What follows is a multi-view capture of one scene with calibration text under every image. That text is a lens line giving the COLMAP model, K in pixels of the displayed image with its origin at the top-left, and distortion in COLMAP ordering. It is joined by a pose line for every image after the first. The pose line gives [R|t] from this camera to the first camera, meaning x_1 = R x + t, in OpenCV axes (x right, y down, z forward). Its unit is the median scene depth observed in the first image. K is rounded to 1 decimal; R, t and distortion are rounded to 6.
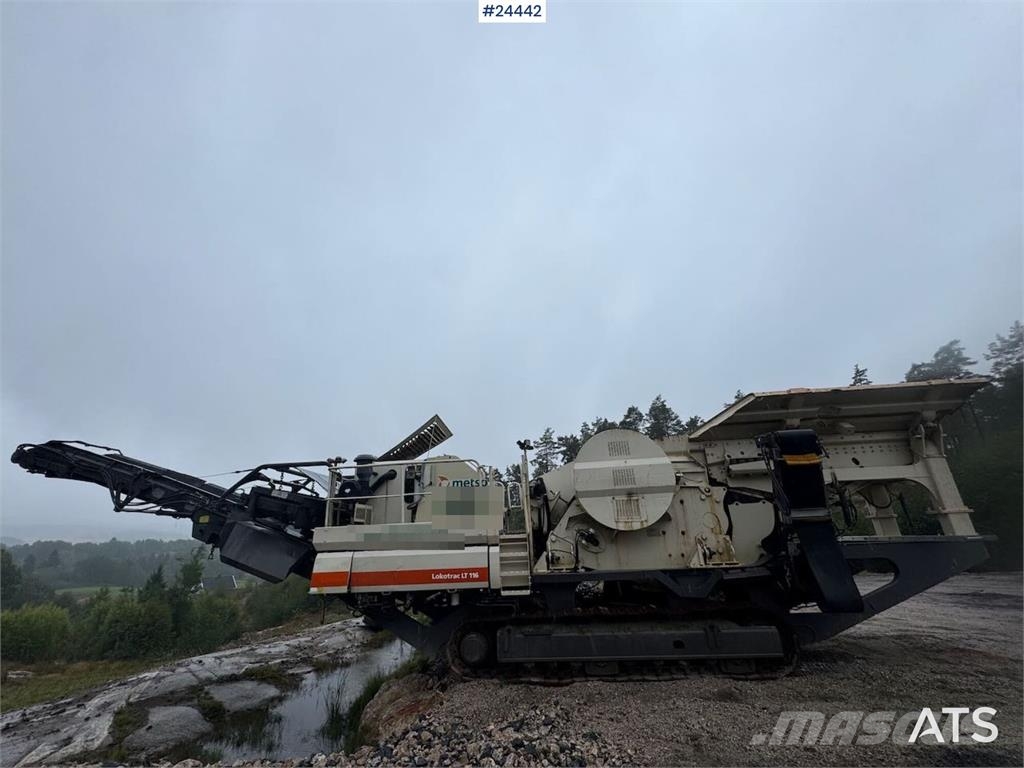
lens RADIAL K [[407.9, 0, 512.1], [0, 407.9, 382.9], [0, 0, 1]] dist [-0.002900, 0.000103]
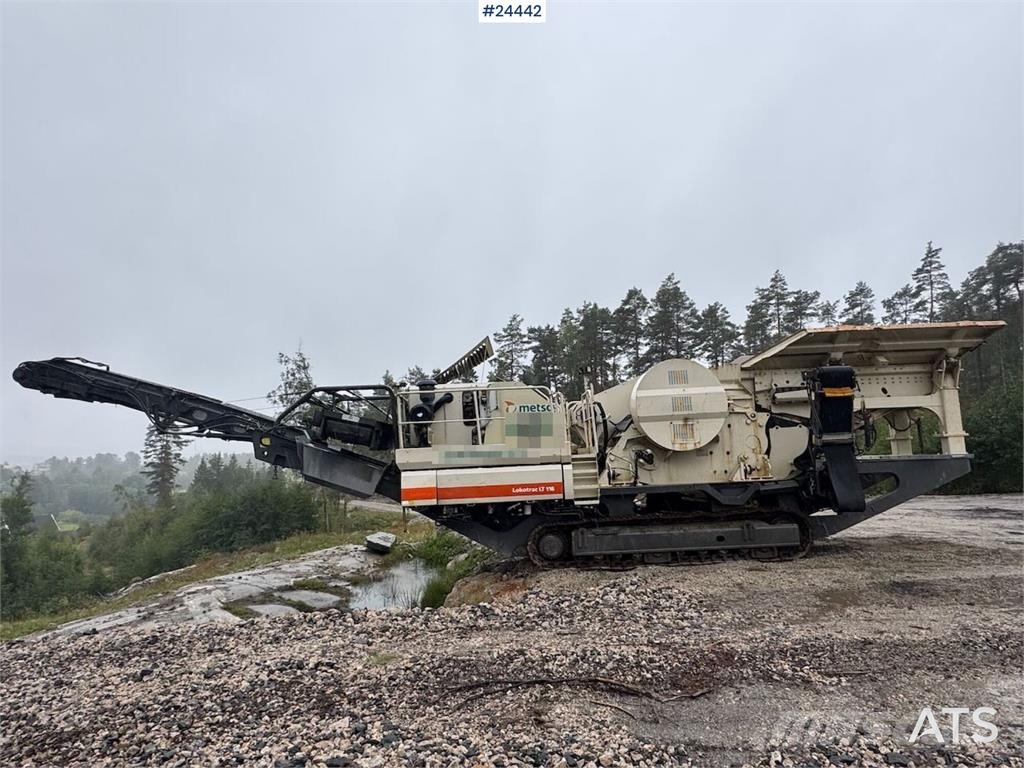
lens RADIAL K [[603.5, 0, 512.0], [0, 603.5, 384.0], [0, 0, 1]] dist [-0.002436, 0.000352]
pose [[0.994012, 0.009401, 0.108862, -0.339361], [-0.034541, 0.972238, 0.231429, -0.170935], [-0.103664, -0.233803, 0.966742, -0.474606]]
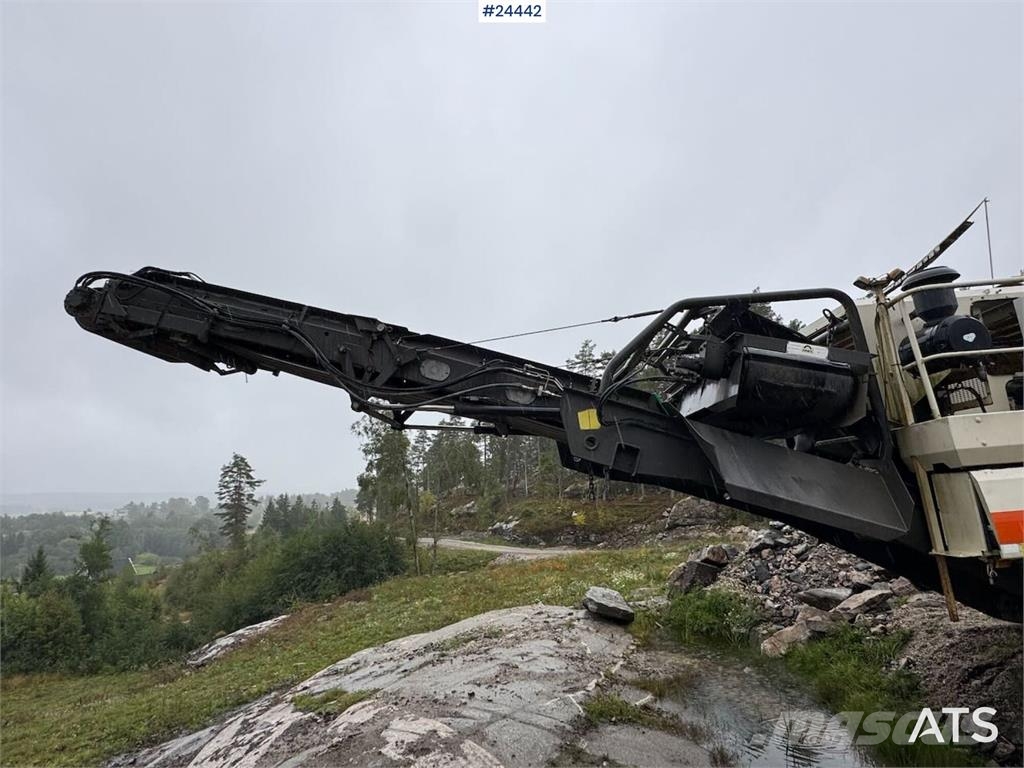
lens RADIAL K [[576.2, 0, 512.0], [0, 576.2, 384.0], [0, 0, 1]] dist [-0.001689, -0.000074]
pose [[0.998840, -0.022529, 0.042559, -0.918883], [0.015071, 0.985663, 0.168053, 0.202878], [-0.045735, -0.167217, 0.984859, 0.407003]]
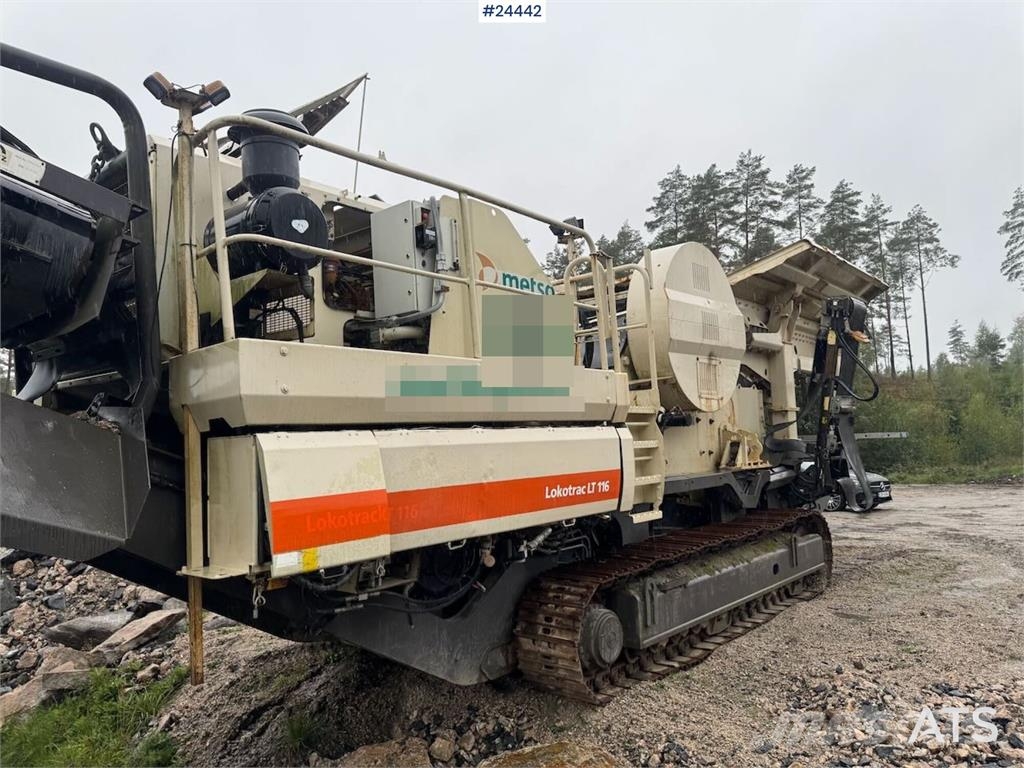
lens RADIAL K [[720.4, 0, 515.8], [0, 720.4, 375.9], [0, 0, 1]] dist [0.043388, -0.039344]
pose [[0.580946, 0.092925, 0.808621, -0.704786], [-0.279281, 0.955907, 0.090796, 0.276186], [-0.764529, -0.278581, 0.581282, 0.575964]]
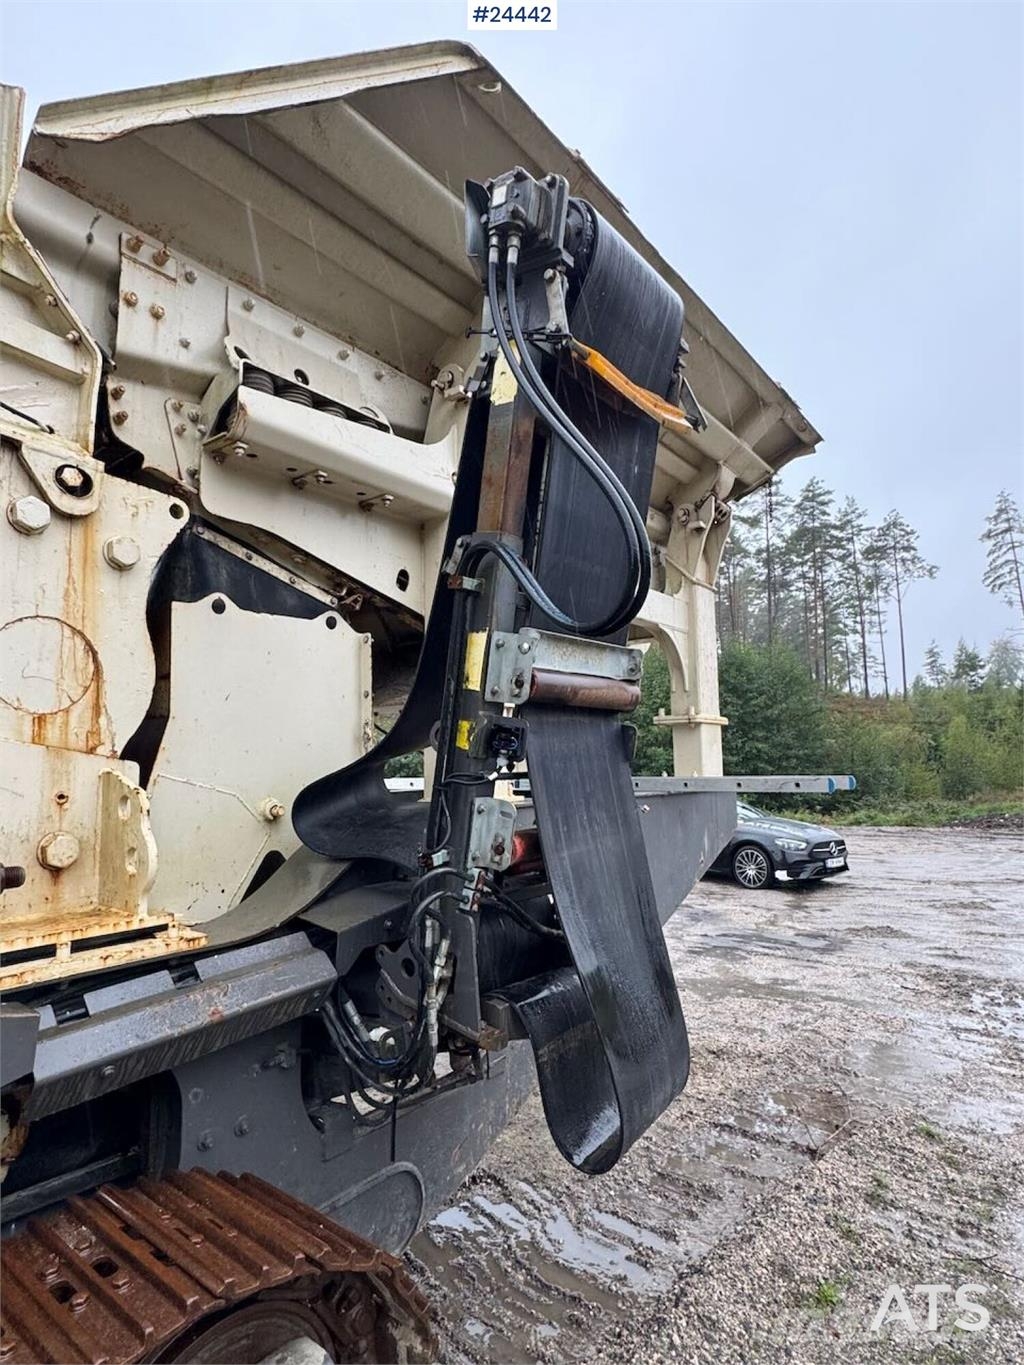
lens RADIAL K [[744.5, 0, 512.0], [0, 744.5, 682.5], [0, 0, 1]] dist [-0.004381, 0.000162]
pose [[0.554047, 0.115255, 0.824469, 0.352824], [-0.298325, 0.952083, 0.067381, 0.270023], [-0.777197, -0.283292, 0.561882, 0.700071]]
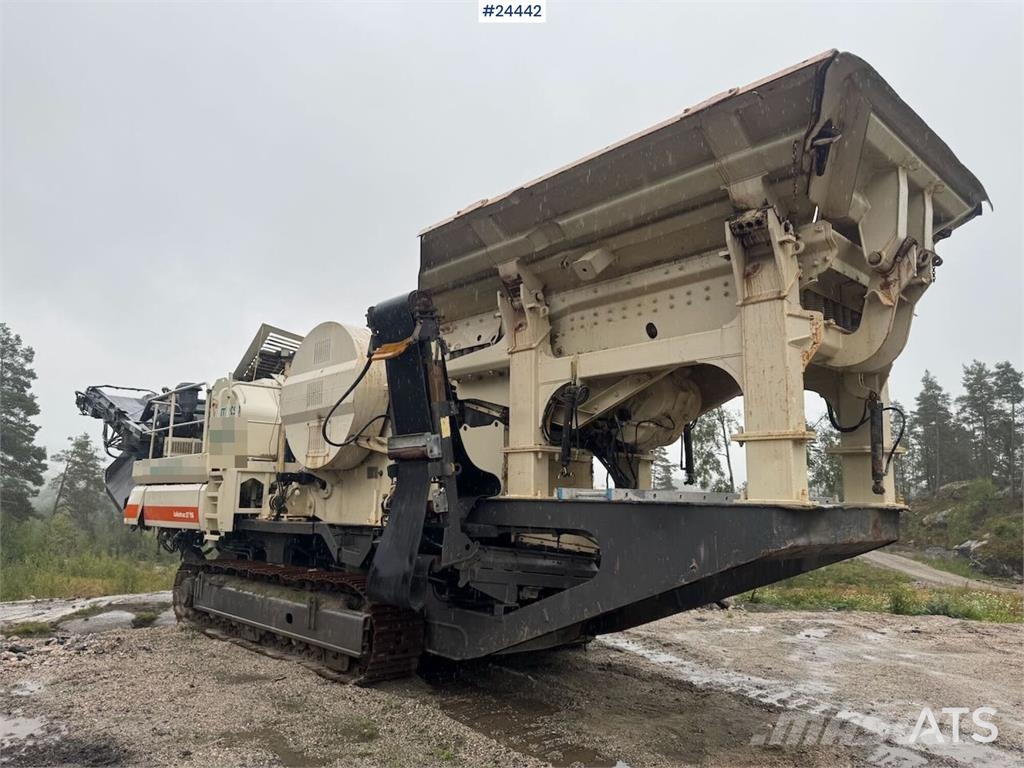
lens RADIAL K [[712.2, 0, 512.0], [0, 712.2, 384.0], [0, 0, 1]] dist [0.128827, -0.167720]
pose [[0.747589, -0.061047, -0.661350, 1.277034], [0.199786, 0.970317, 0.136271, 0.114868], [0.633400, -0.234003, 0.737595, 0.319780]]
